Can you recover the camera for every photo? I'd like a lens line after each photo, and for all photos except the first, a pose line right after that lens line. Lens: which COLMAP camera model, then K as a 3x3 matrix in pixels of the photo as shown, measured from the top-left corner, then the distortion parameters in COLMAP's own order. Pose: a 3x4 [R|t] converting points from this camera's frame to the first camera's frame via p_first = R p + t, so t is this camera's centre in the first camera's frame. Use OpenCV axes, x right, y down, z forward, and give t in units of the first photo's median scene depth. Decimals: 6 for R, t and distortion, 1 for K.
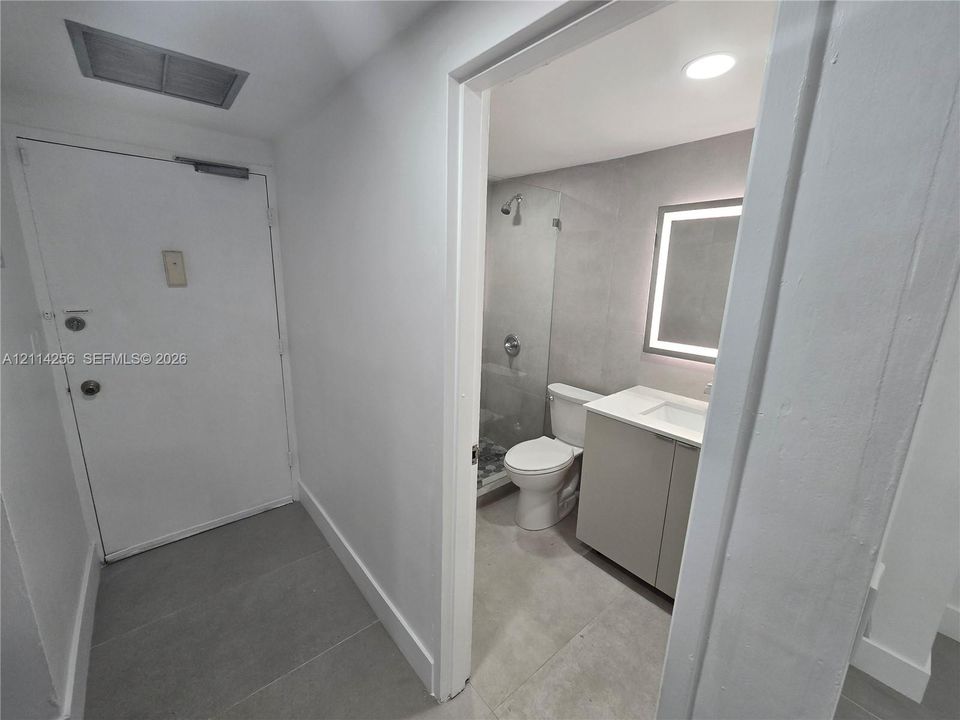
lens RADIAL K [[393.2, 0, 479.1], [0, 393.2, 361.2], [0, 0, 1]] dist [-0.001660, -0.000746]
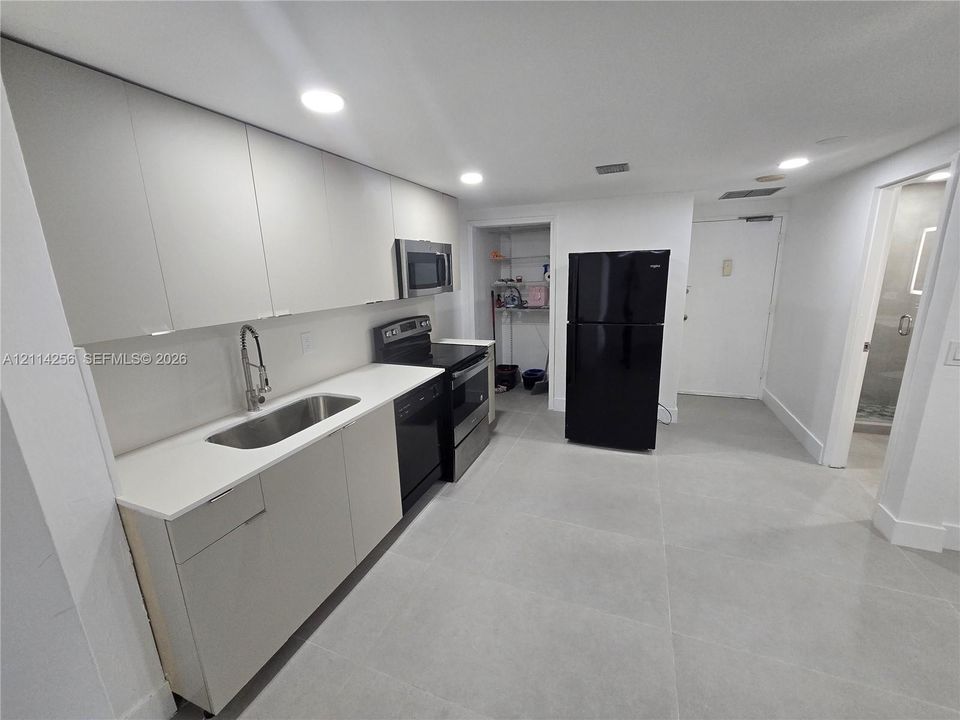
lens RADIAL K [[393.2, 0, 483.1], [0, 393.2, 360.0], [0, 0, 1]] dist [-0.001660, -0.000746]
pose [[0.478062, 0.154025, -0.864716, 0.565362], [-0.155052, 0.983842, 0.089523, 0.291500], [0.864532, 0.091278, 0.494219, -1.242610]]
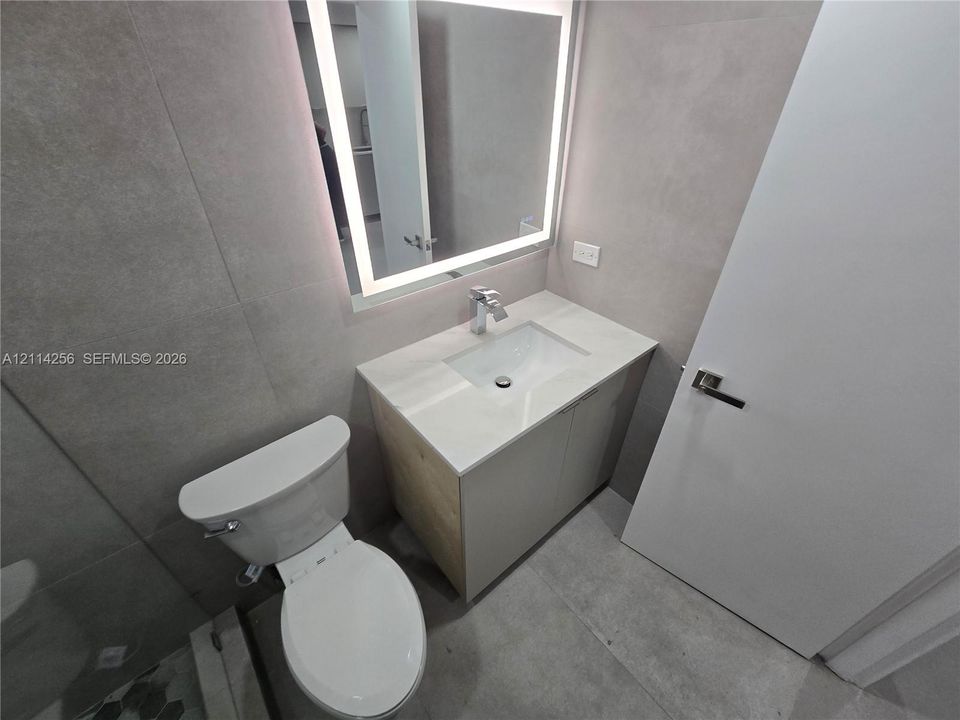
lens RADIAL K [[393.2, 0, 480.5], [0, 393.2, 365.0], [0, 0, 1]] dist [-0.001660, -0.000746]
pose [[0.000032, -0.605159, 0.796105, -0.041871], [0.221157, 0.776396, 0.590169, -0.280560], [-0.975238, 0.176045, 0.133860, 0.922318]]
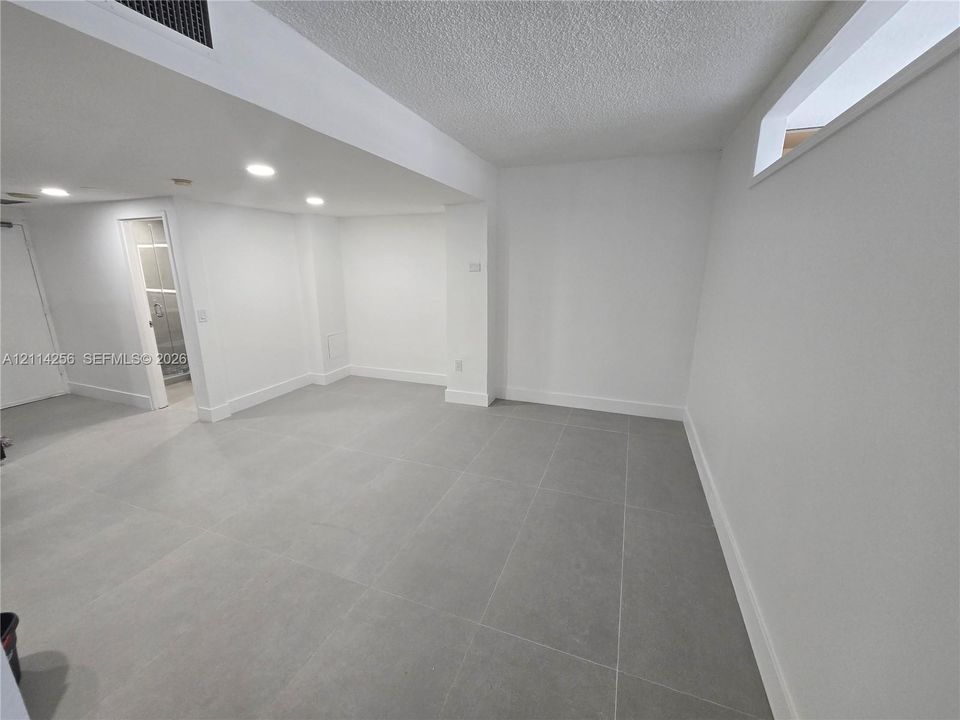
lens RADIAL K [[393.2, 0, 485.2], [0, 393.2, 359.4], [0, 0, 1]] dist [-0.001660, -0.000746]
pose [[0.872384, -0.145064, 0.466800, 0.564570], [0.134630, 0.989321, 0.055840, 0.477623], [-0.469916, 0.014132, 0.882598, -2.129291]]
